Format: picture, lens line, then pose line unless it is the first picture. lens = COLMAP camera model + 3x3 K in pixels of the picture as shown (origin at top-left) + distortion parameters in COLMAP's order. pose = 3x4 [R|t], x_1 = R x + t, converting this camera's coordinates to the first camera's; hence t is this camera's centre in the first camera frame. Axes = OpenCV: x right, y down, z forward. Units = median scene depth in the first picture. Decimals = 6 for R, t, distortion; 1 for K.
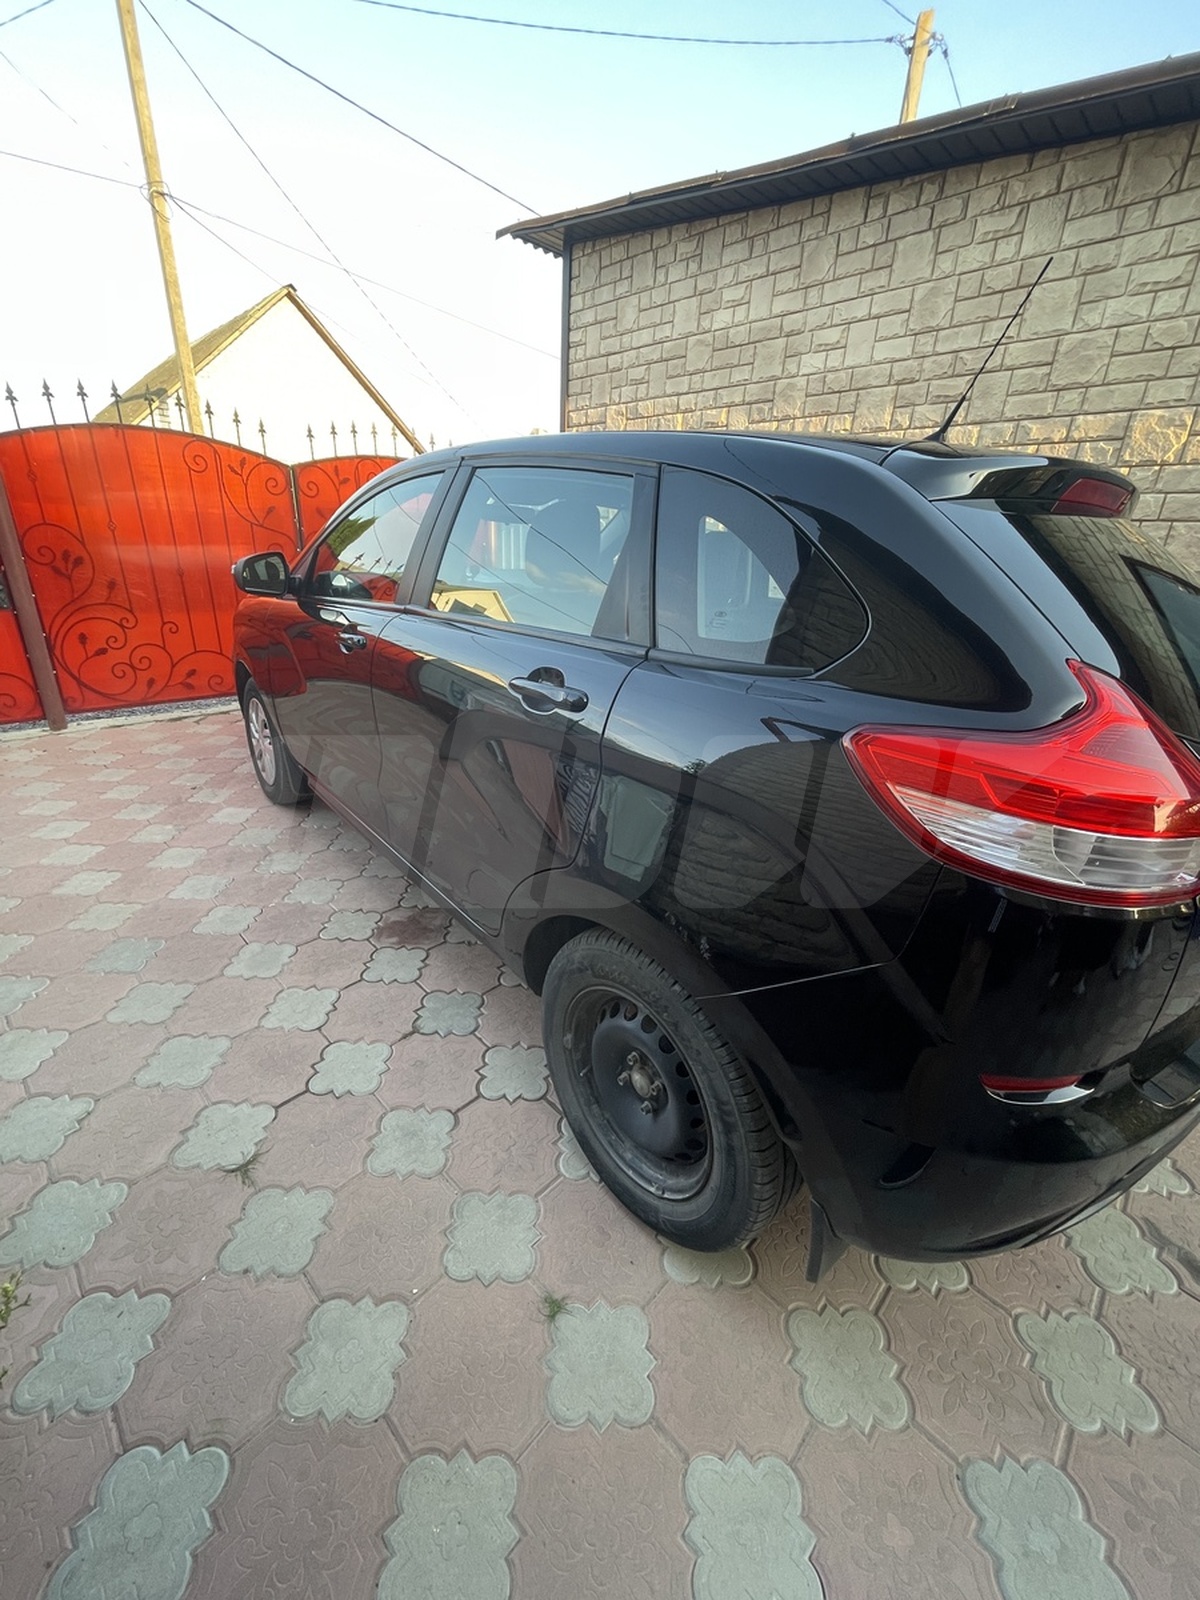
lens RADIAL K [[644.1, 0, 597.8], [0, 644.1, 796.7], [0, 0, 1]] dist [-0.005401, 0.000497]
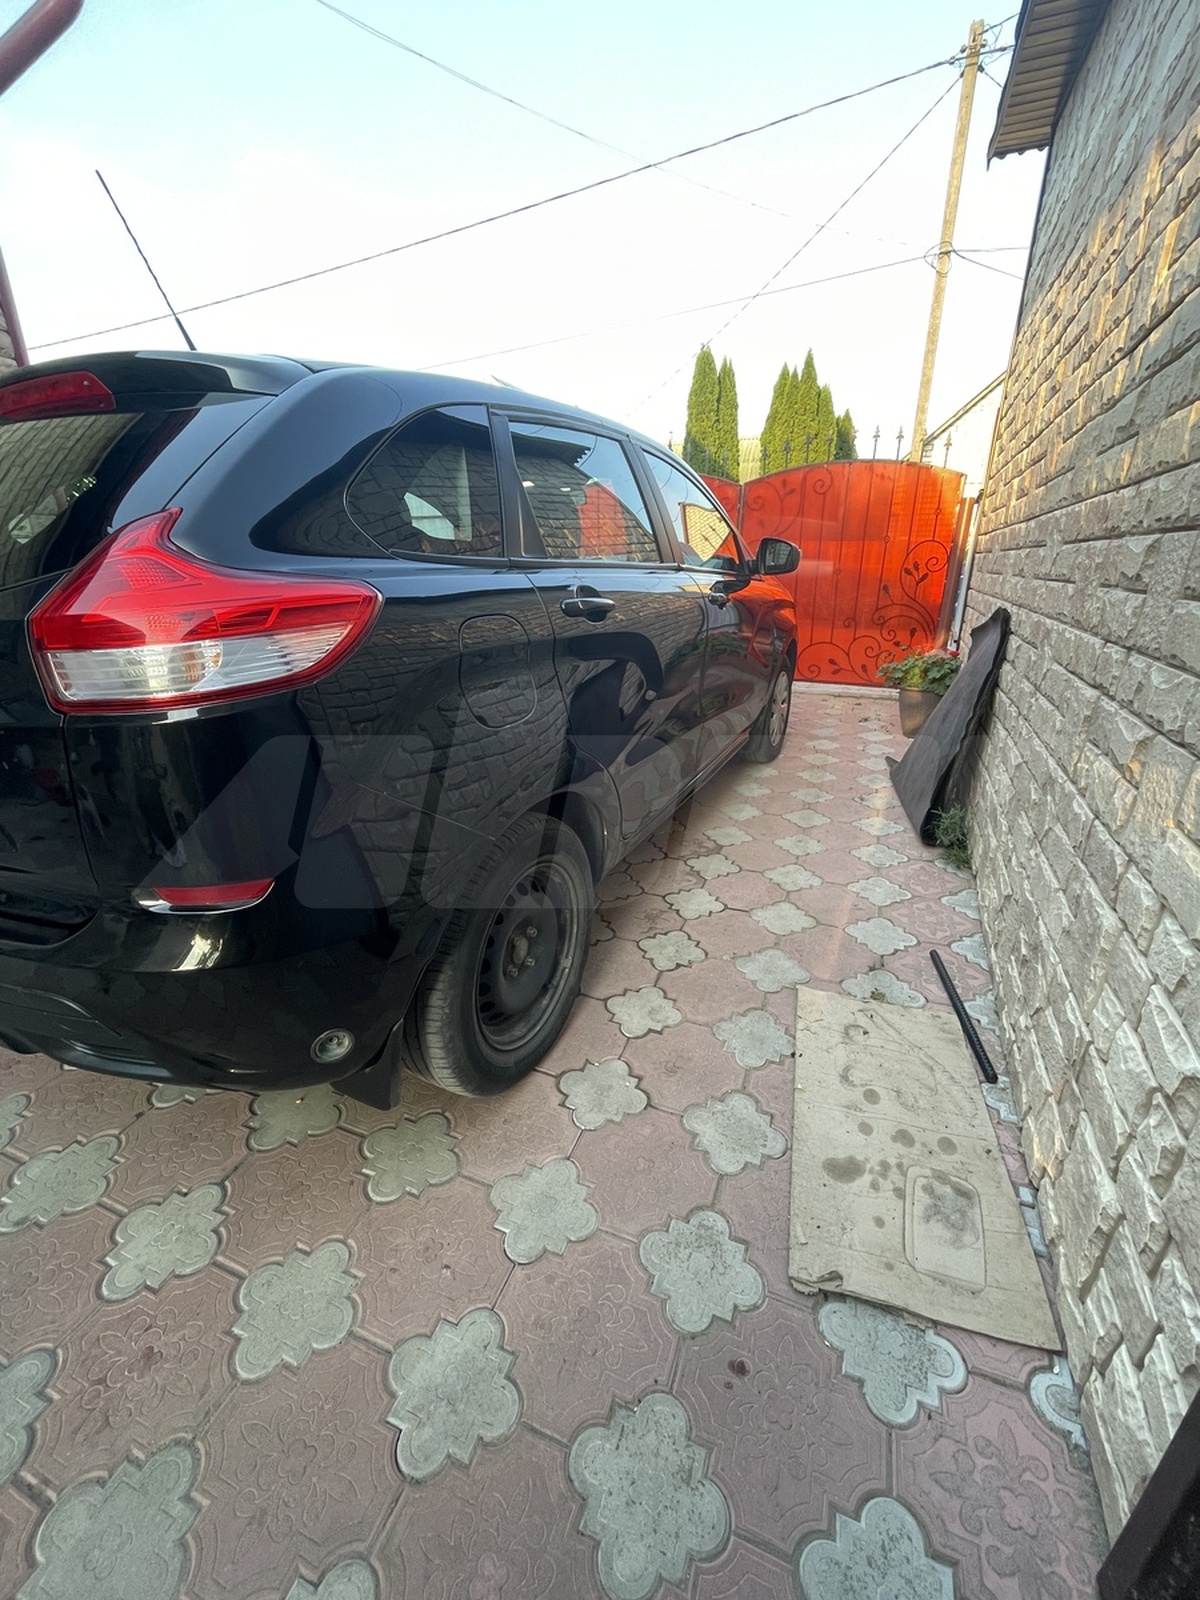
lens RADIAL K [[644.1, 0, 604.5], [0, 644.1, 799.8], [0, 0, 1]] dist [-0.005401, 0.000497]
pose [[0.401922, 0.280813, -0.871552, 0.873342], [-0.326933, 0.933088, 0.149873, -0.123318], [0.855321, 0.224702, 0.466836, 0.574752]]
